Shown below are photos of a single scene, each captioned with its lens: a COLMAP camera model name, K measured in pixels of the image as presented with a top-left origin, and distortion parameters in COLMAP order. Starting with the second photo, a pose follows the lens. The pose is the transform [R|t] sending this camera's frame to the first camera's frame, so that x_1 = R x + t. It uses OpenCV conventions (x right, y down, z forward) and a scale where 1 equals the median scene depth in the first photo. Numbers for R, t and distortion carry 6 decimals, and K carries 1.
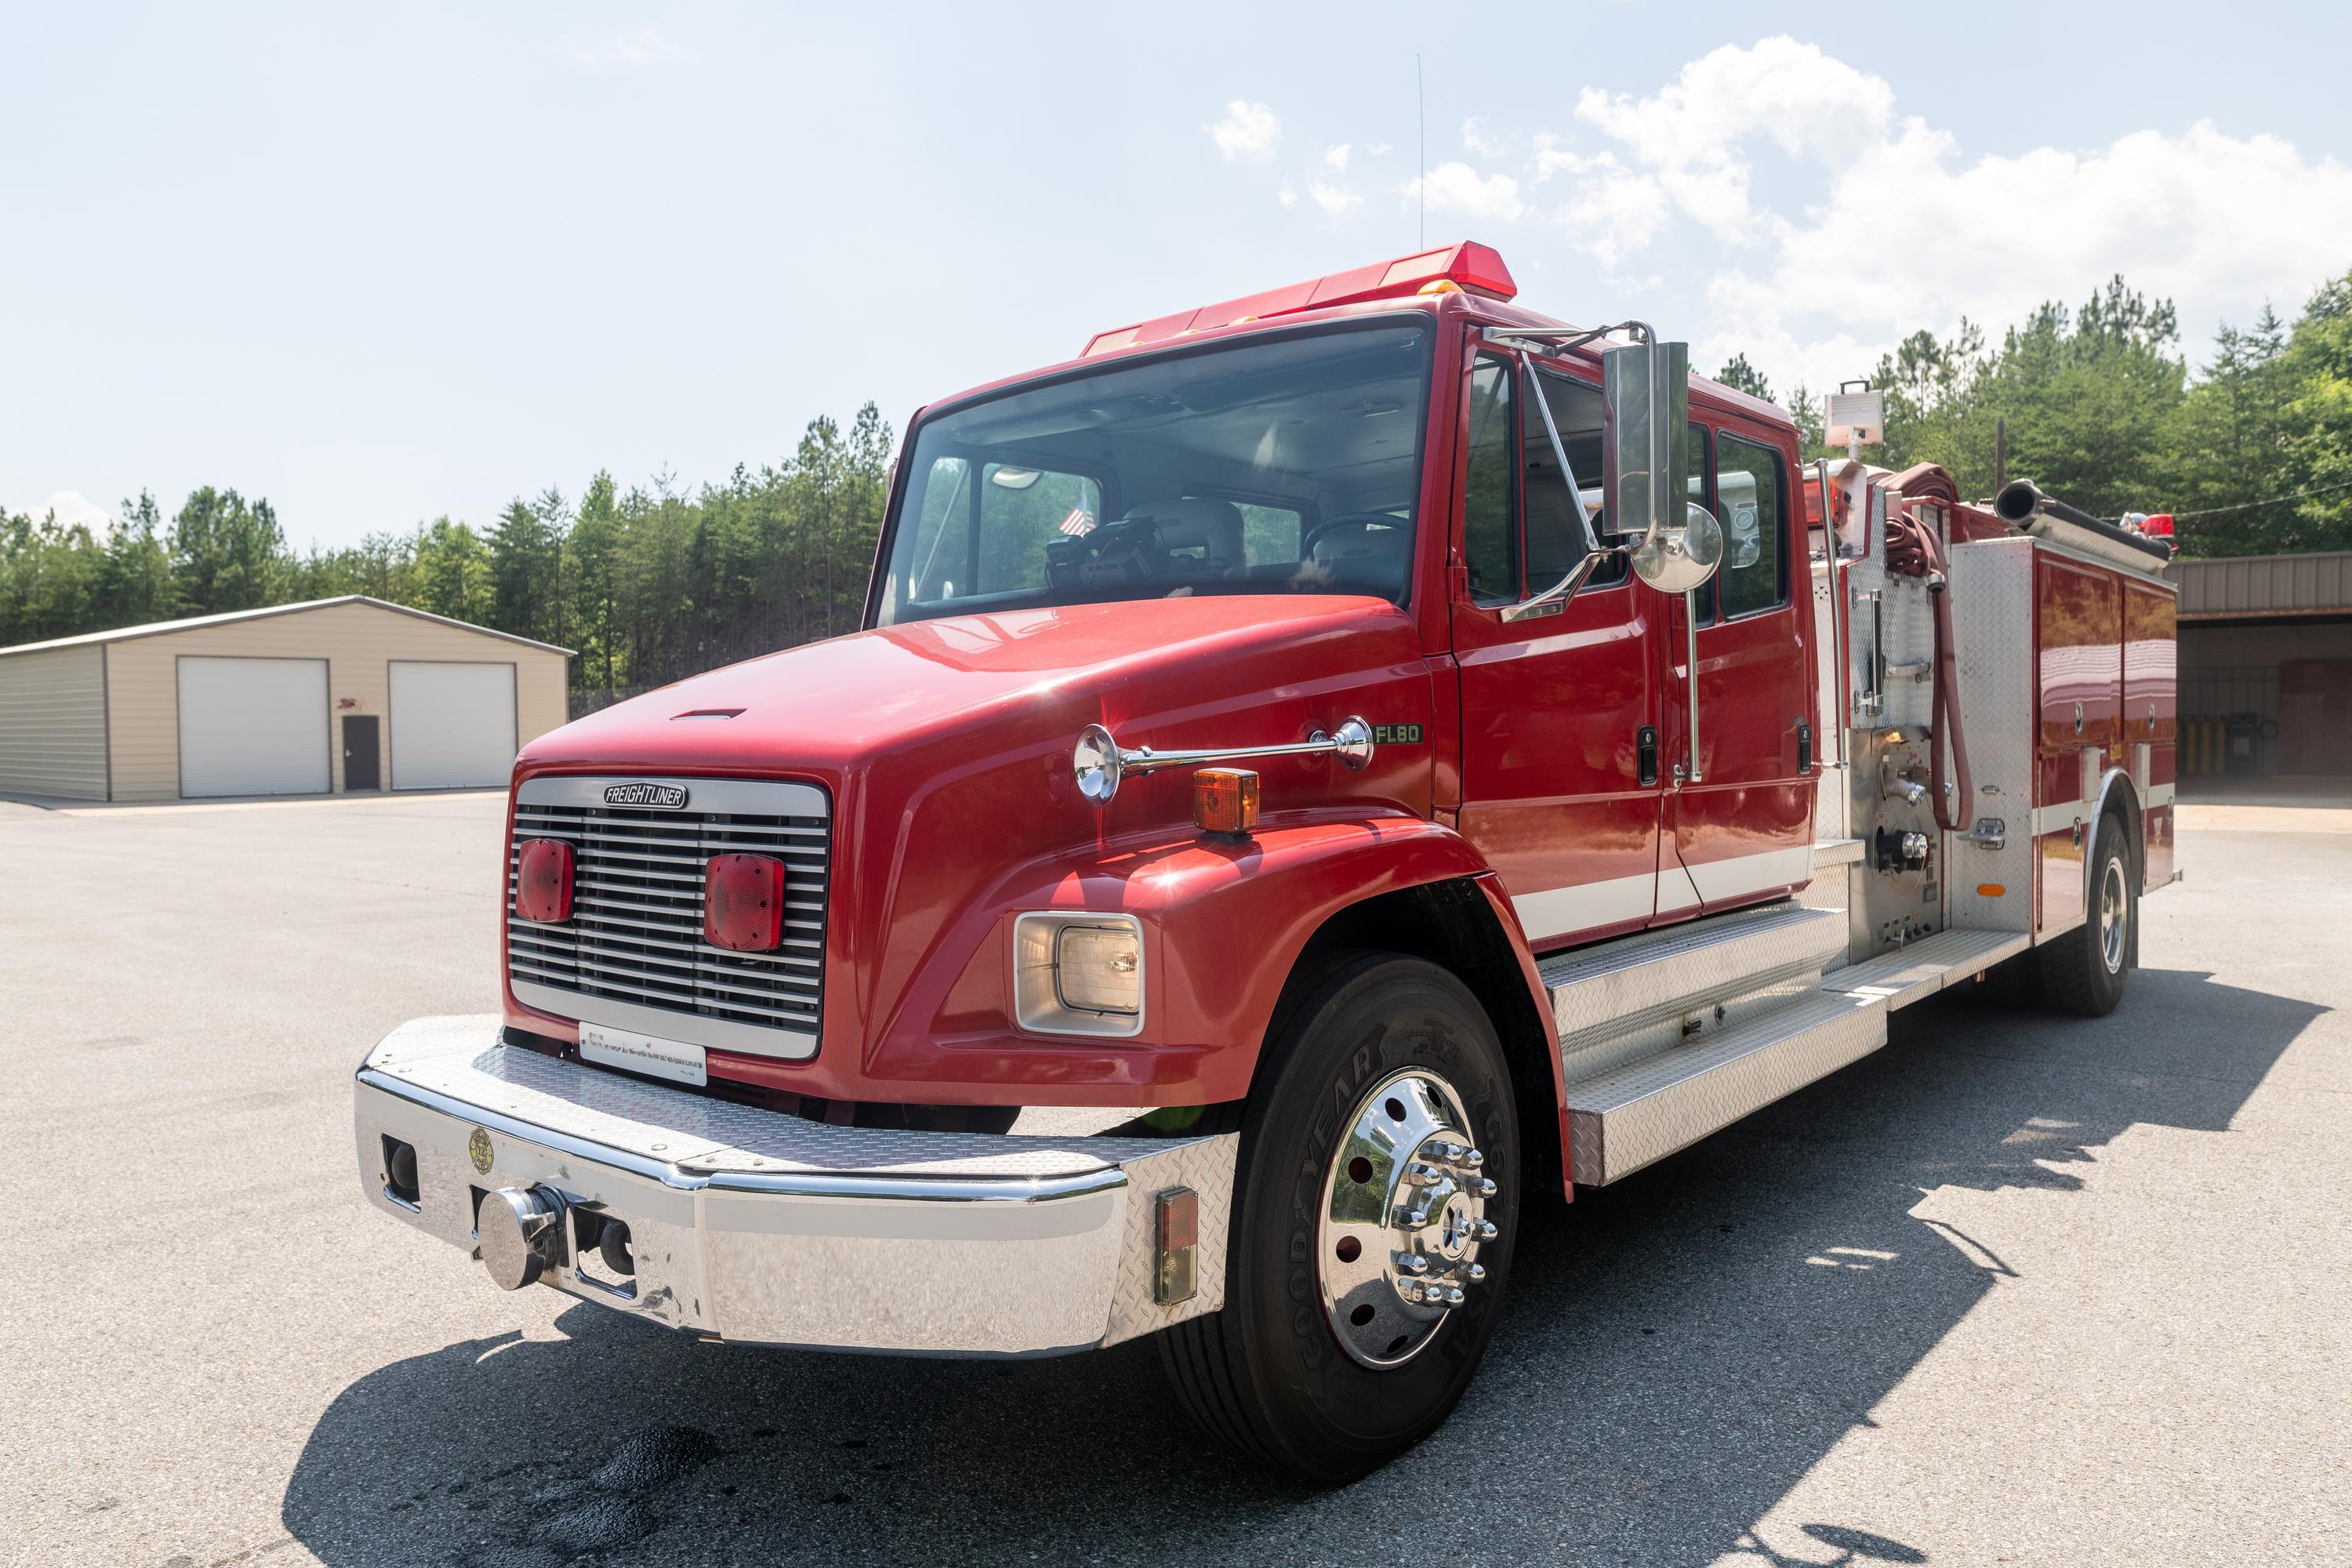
lens RADIAL K [[1600.0, 0, 1168.9], [0, 1600.0, 791.5], [0, 0, 1]] dist [0.002255, -0.003925]
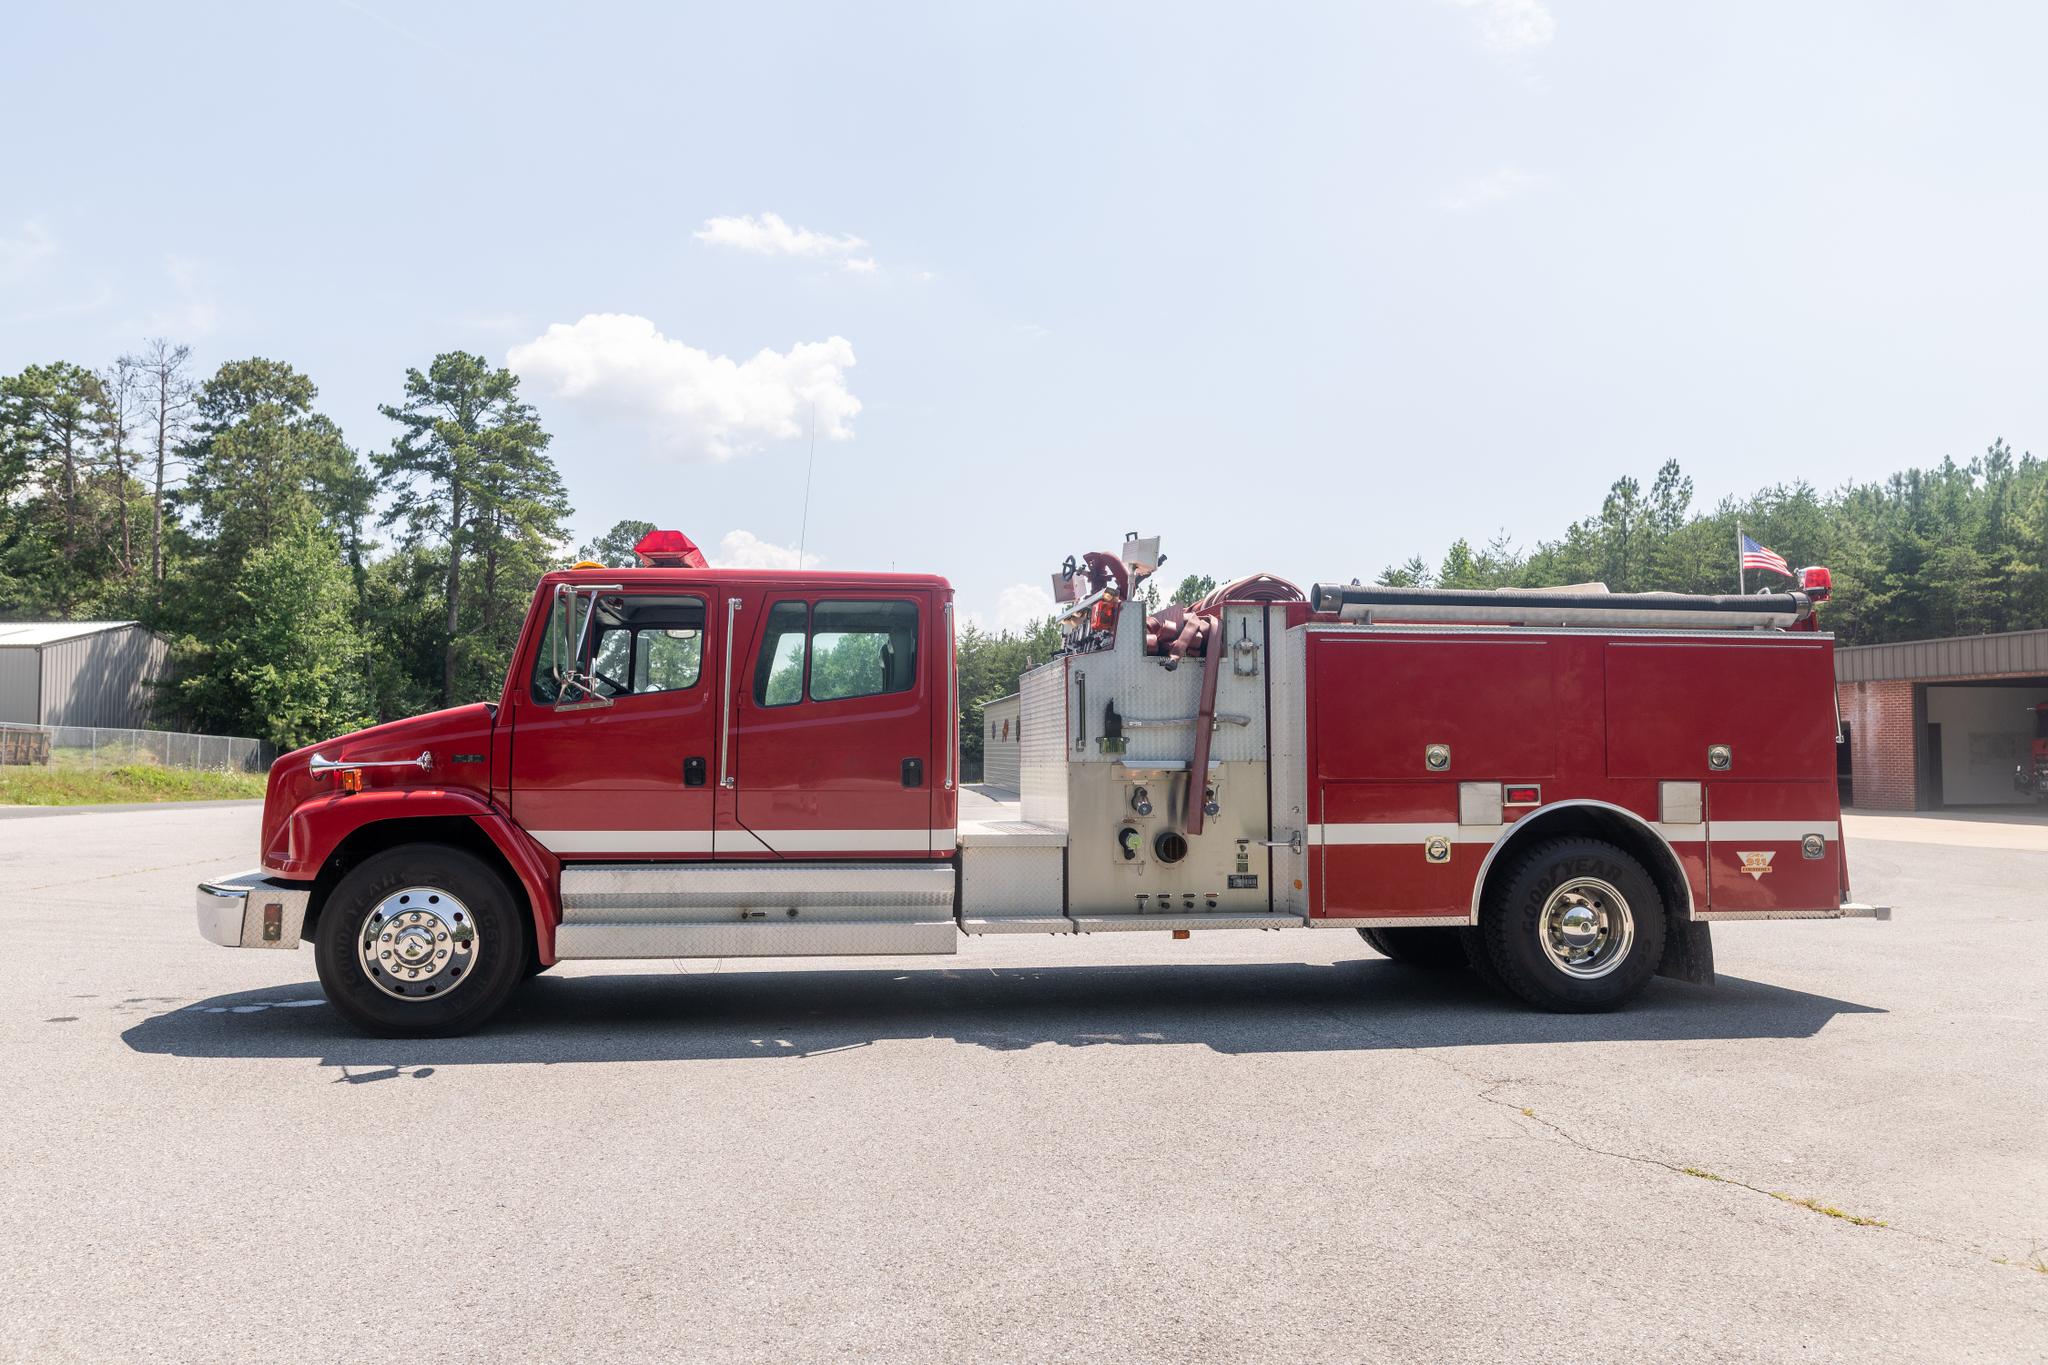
lens RADIAL K [[1393.2, 0, 1014.6], [0, 1393.2, 674.4], [0, 0, 1]] dist [0.002255, -0.003925]
pose [[0.757332, -0.026841, -0.652478, 2.150797], [-0.035278, 0.996014, -0.081921, -0.018616], [0.652076, 0.085060, 0.753367, -0.105446]]
